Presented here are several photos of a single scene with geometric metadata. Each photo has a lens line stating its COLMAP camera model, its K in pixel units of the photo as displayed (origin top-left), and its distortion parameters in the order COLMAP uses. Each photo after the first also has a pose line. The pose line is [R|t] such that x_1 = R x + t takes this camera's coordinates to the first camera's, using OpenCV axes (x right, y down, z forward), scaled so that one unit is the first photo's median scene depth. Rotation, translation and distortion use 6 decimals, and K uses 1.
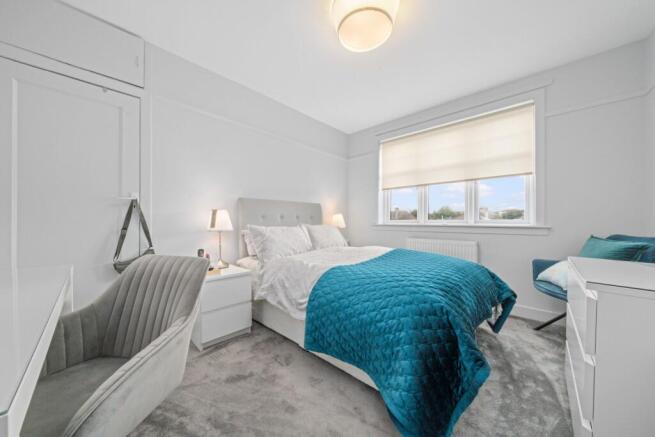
lens RADIAL K [[226.1, 0, 327.4], [0, 226.1, 220.4], [0, 0, 1]] dist [-0.001165, 0.000021]
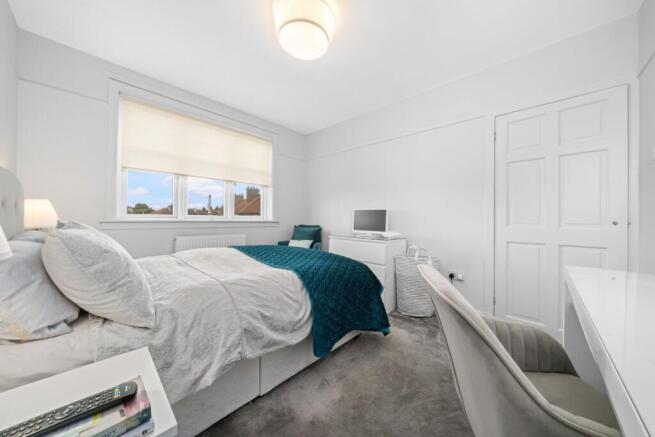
lens RADIAL K [[226.1, 0, 328.0], [0, 226.1, 217.8], [0, 0, 1]] dist [-0.001165, 0.000021]
pose [[-0.008353, 0.001281, 0.999964, -0.489049], [-0.013072, 0.999914, -0.001391, 0.001183], [-0.999880, -0.013083, -0.008336, 0.477857]]
